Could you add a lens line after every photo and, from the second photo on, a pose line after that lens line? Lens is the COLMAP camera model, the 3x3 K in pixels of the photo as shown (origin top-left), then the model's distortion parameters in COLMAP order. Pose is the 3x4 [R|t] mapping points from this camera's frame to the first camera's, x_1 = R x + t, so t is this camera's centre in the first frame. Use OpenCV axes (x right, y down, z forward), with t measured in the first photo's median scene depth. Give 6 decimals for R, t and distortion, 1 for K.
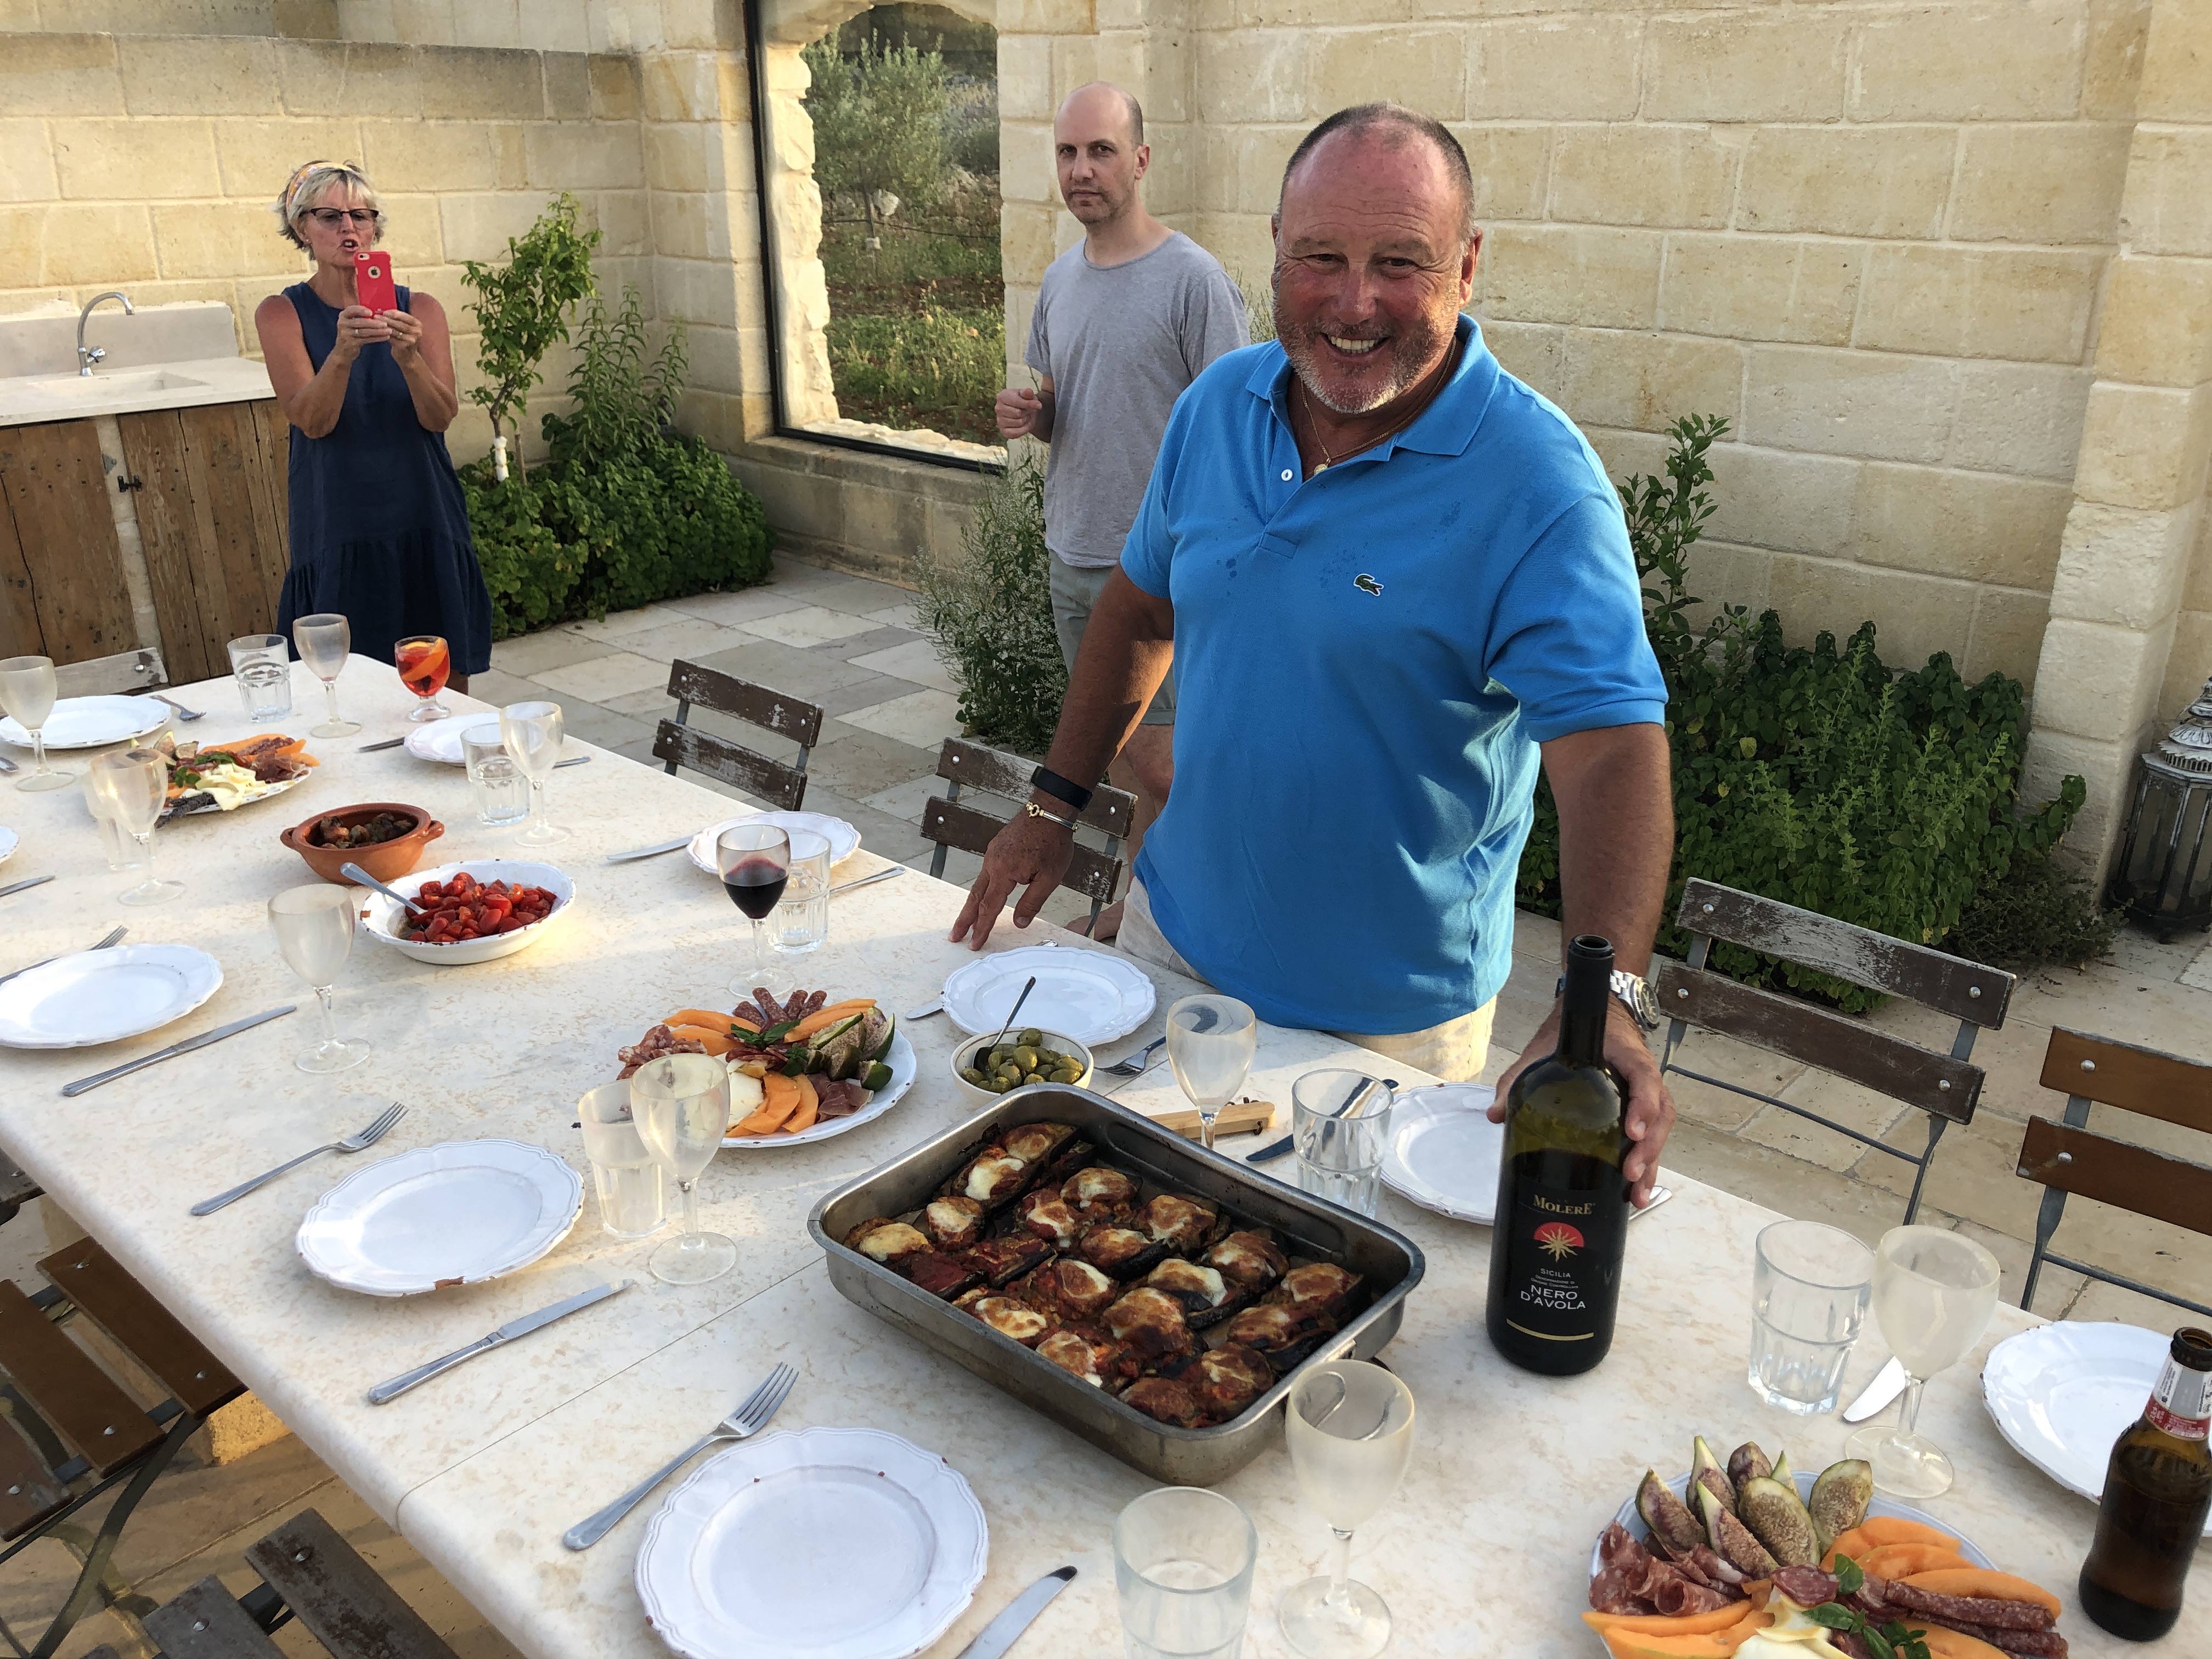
lens RADIAL K [[1821.6, 0, 1095.5], [0, 1821.6, 722.9], [0, 0, 1]] dist [0.020999, -0.026183]
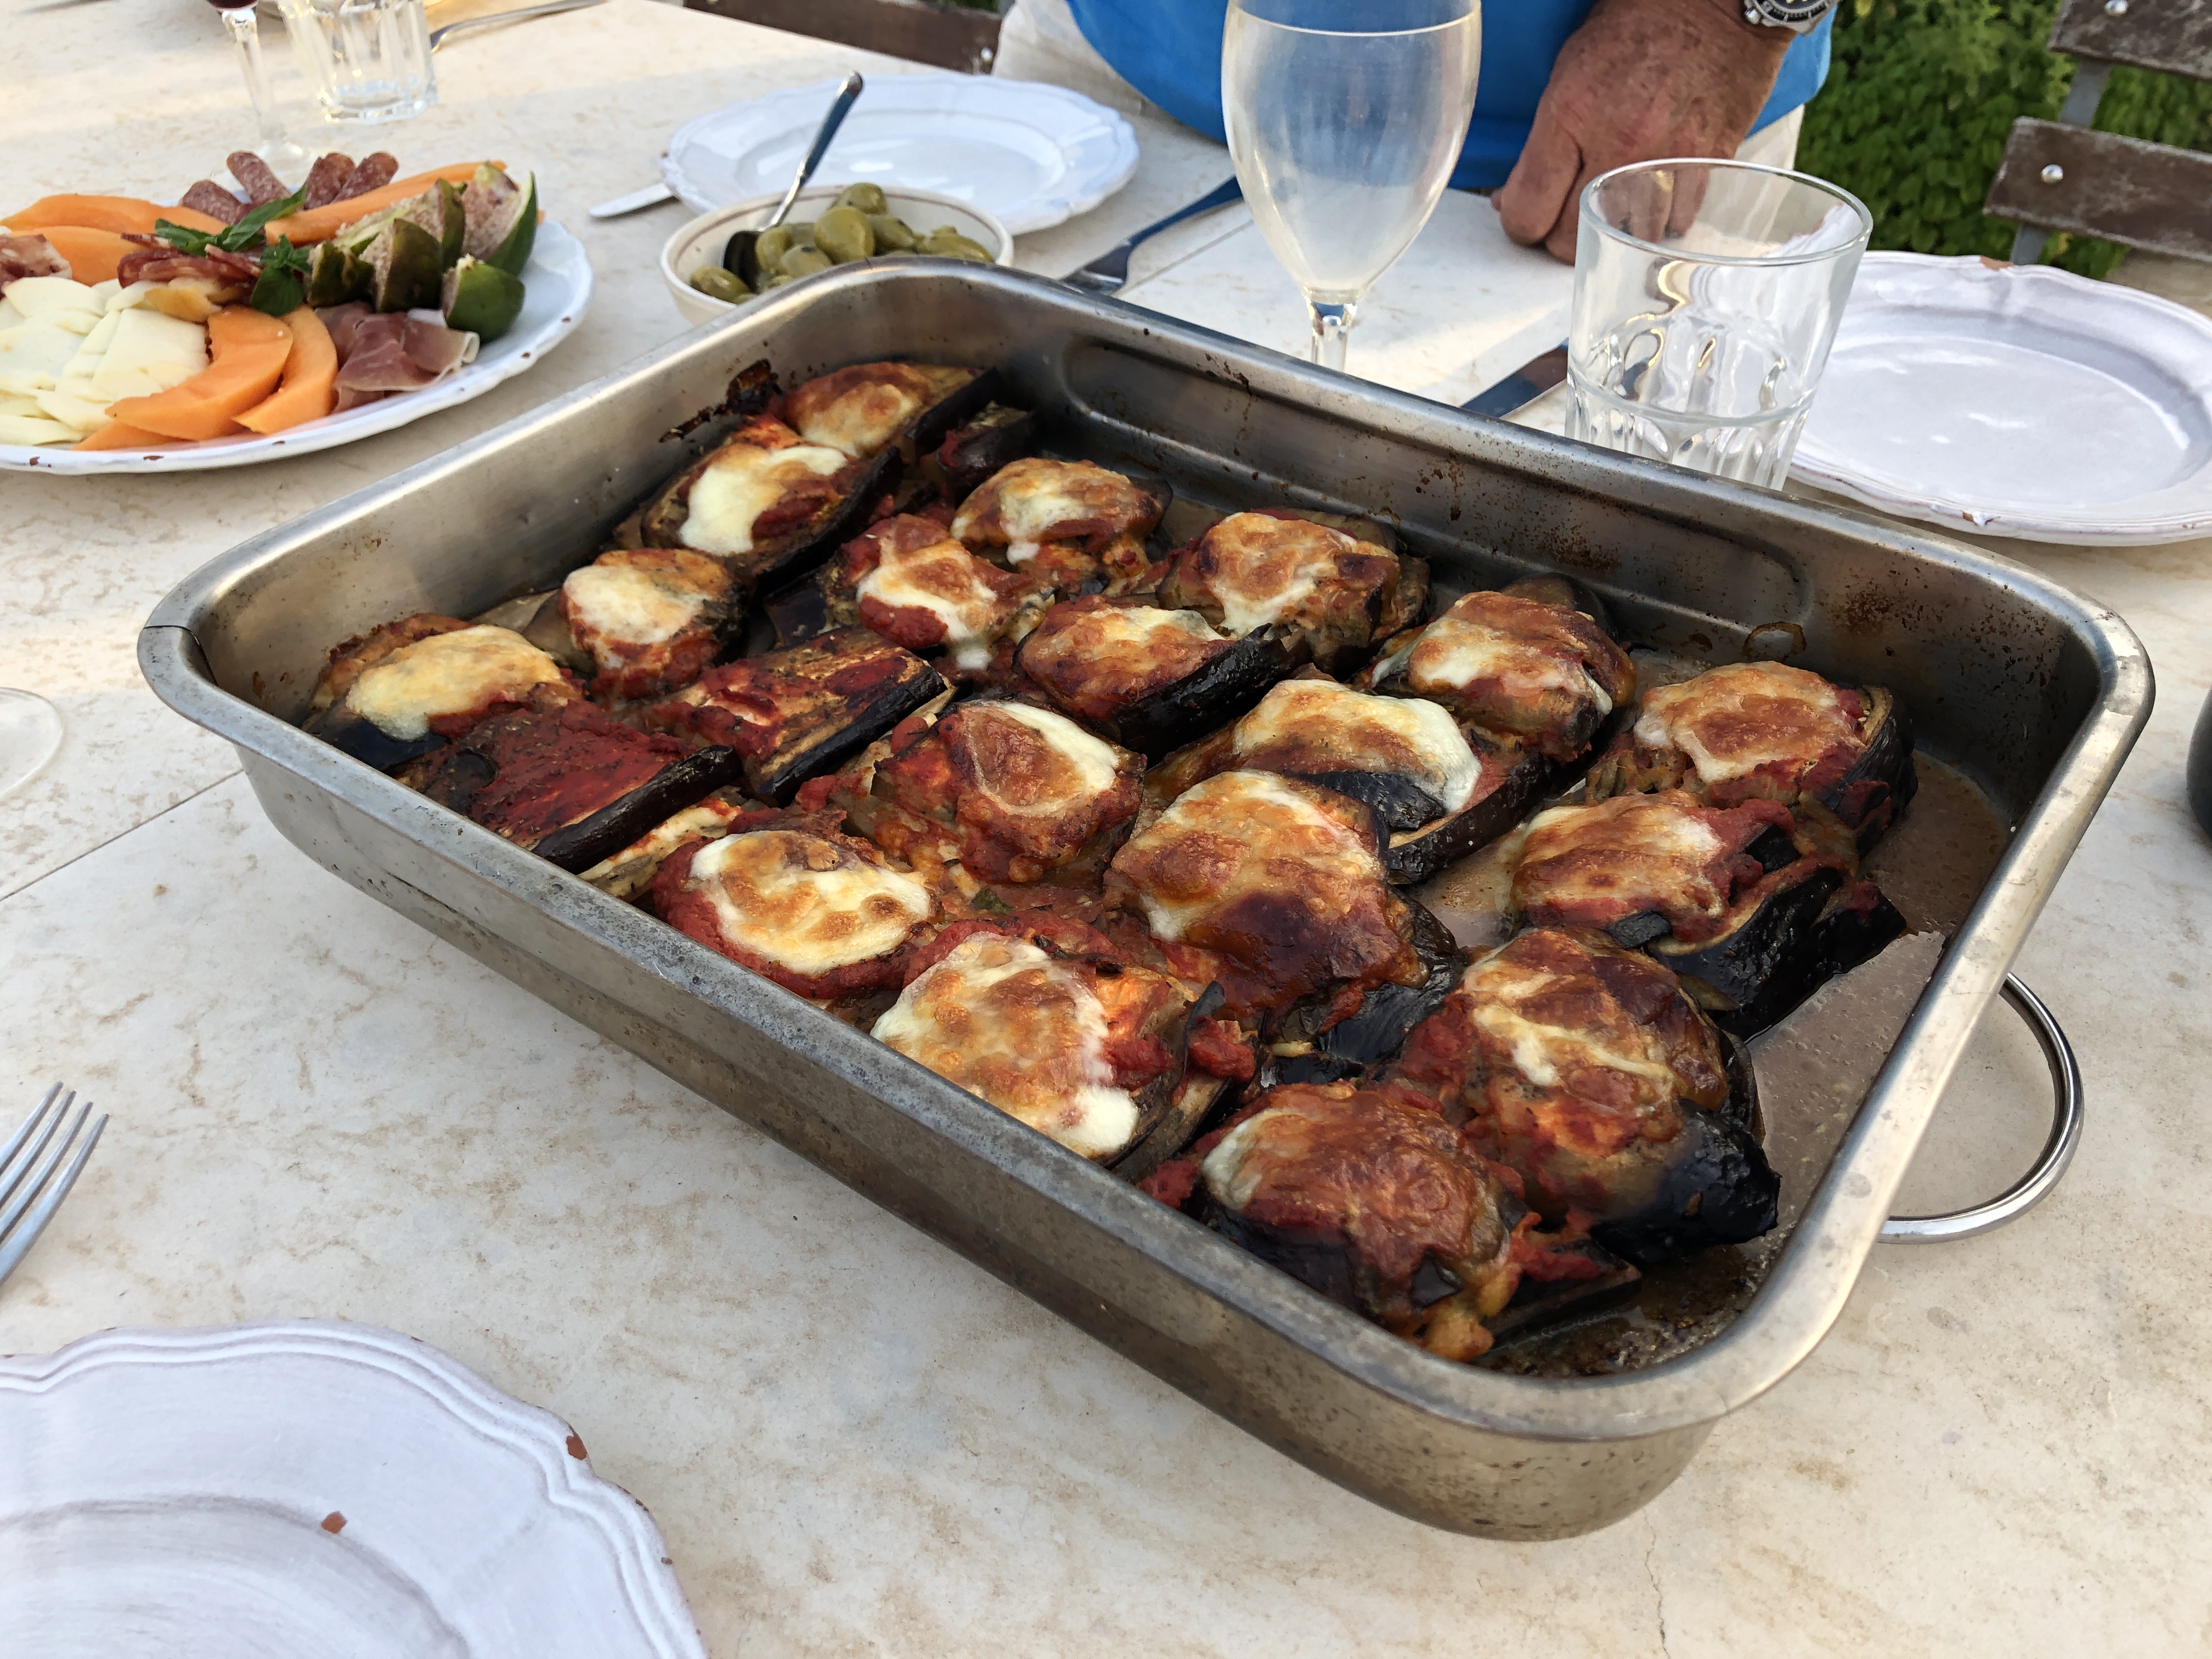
lens RADIAL K [[1821.6, 0, 1112.9], [0, 1821.6, 832.4], [0, 0, 1]] dist [0.020999, -0.026183]
pose [[0.996469, -0.065293, 0.052785, -0.011190], [0.042509, 0.934488, 0.353448, 0.204266], [-0.072405, -0.349956, 0.933964, 0.693549]]
